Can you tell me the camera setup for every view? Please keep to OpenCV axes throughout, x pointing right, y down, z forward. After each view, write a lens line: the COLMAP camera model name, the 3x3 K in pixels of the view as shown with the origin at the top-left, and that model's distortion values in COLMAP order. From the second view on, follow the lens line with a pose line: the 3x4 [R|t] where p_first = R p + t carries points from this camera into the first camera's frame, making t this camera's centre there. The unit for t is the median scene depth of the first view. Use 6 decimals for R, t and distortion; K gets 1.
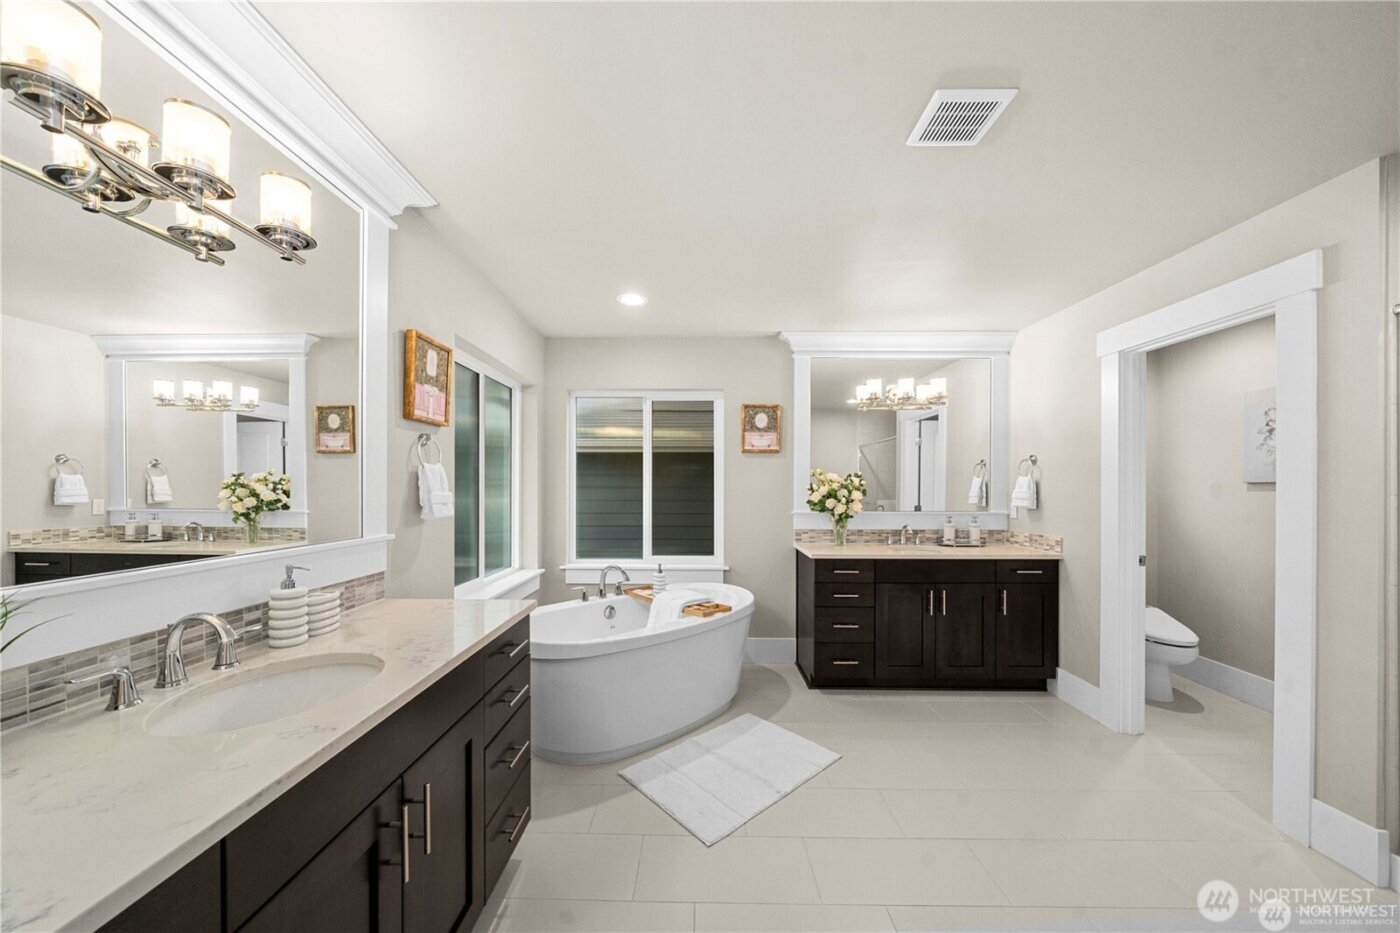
lens RADIAL K [[484.9, 0, 694.4], [0, 484.9, 483.2], [0, 0, 1]] dist [-0.000194, -0.000128]
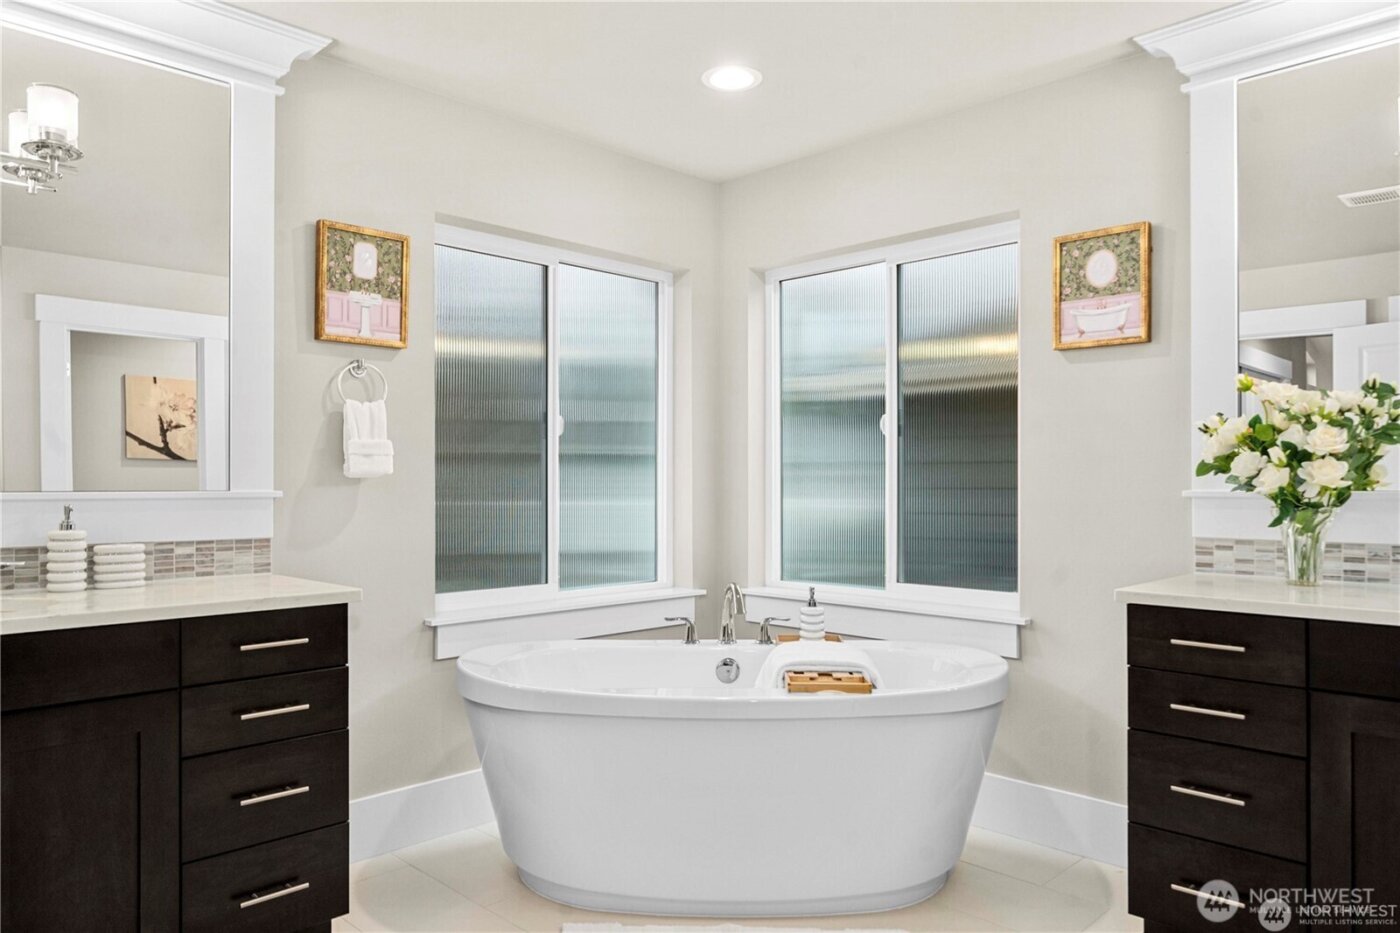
lens RADIAL K [[950.6, 0, 700.0], [0, 950.6, 466.5], [0, 0, 1]] dist [0.005956, 0.003993]
pose [[0.723077, -0.014715, -0.690611, 0.567497], [0.008934, 0.999889, -0.011951, 0.056716], [0.690710, 0.002472, 0.723128, 0.232816]]
